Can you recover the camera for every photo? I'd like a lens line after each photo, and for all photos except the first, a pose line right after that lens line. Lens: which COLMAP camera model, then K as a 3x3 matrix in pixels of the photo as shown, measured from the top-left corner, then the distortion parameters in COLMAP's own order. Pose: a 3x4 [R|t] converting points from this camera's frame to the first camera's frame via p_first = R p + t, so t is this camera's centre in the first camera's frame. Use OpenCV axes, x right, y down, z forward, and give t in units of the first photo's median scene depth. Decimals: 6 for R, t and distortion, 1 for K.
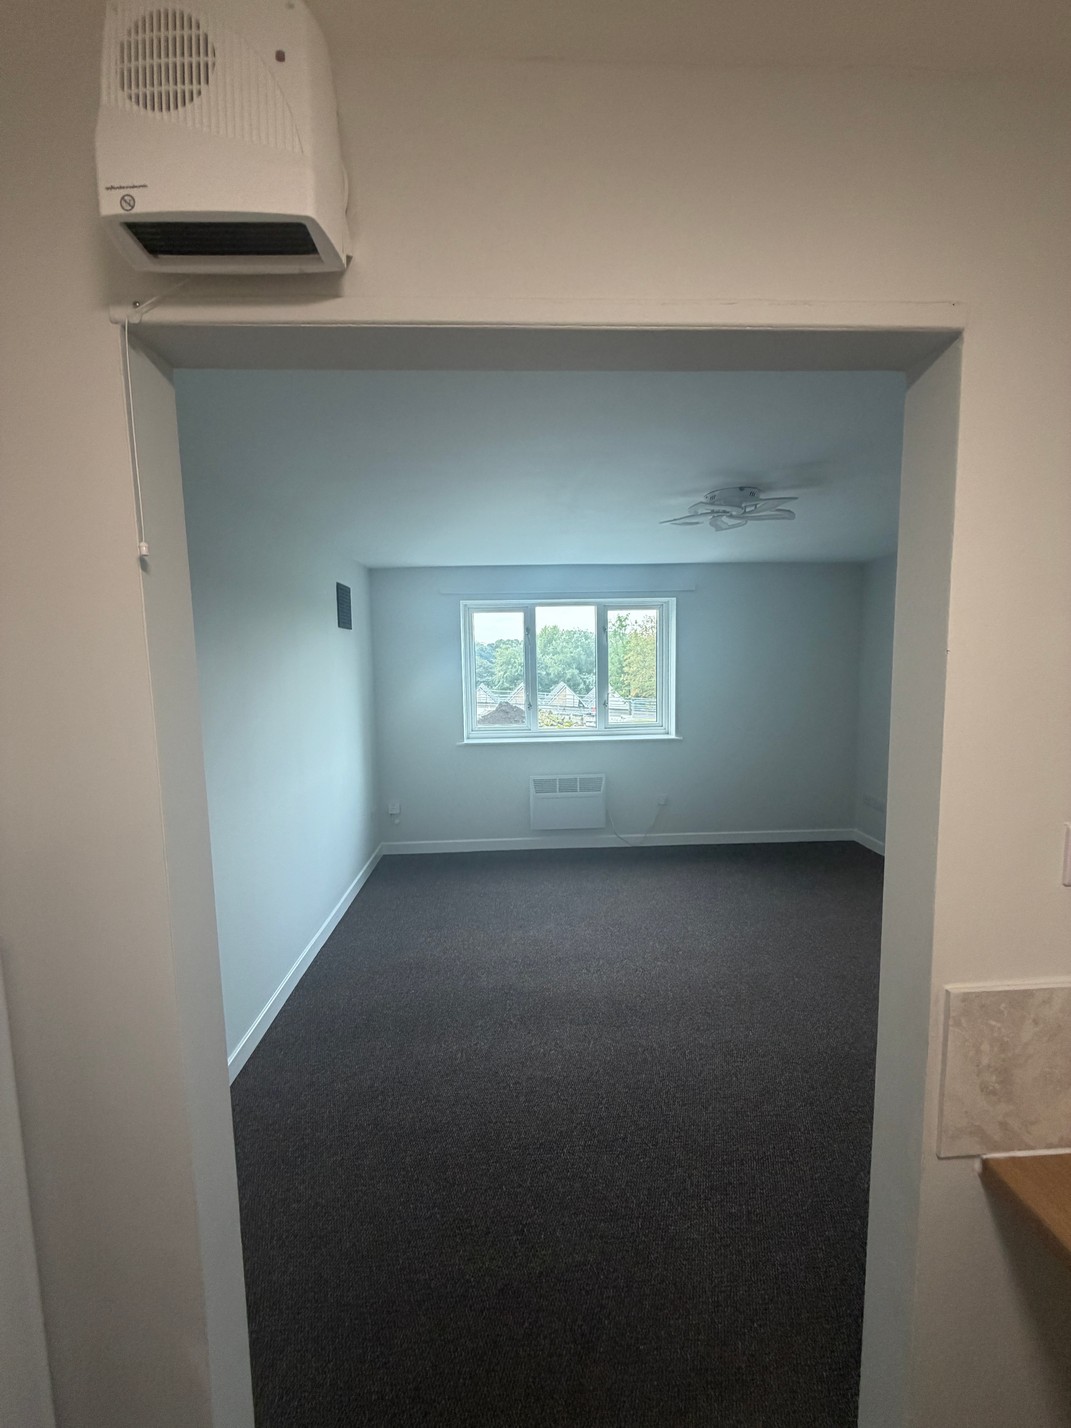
lens RADIAL K [[562.2, 0, 535.5], [0, 562.2, 714.0], [0, 0, 1]] dist [-0.001177, 0.000514]
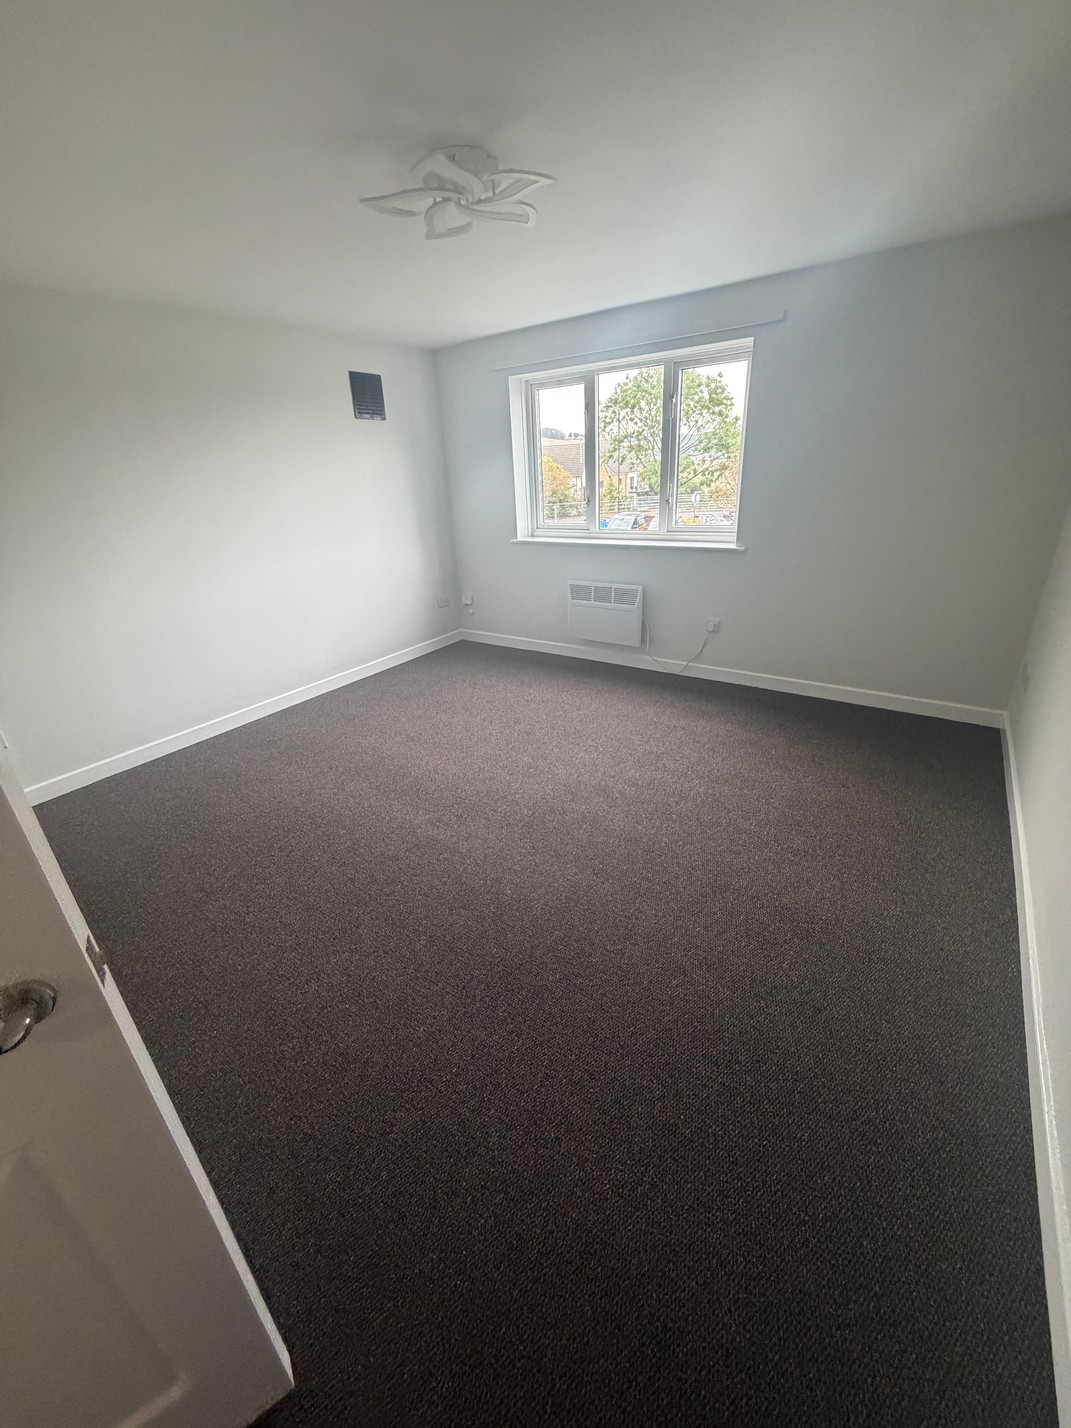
lens RADIAL K [[562.2, 0, 535.5], [0, 562.2, 714.0], [0, 0, 1]] dist [-0.001177, 0.000514]
pose [[0.792639, 0.226353, -0.566117, 0.523637], [-0.028168, 0.941134, 0.336859, 0.005321], [0.609040, -0.251061, 0.752355, 0.196699]]
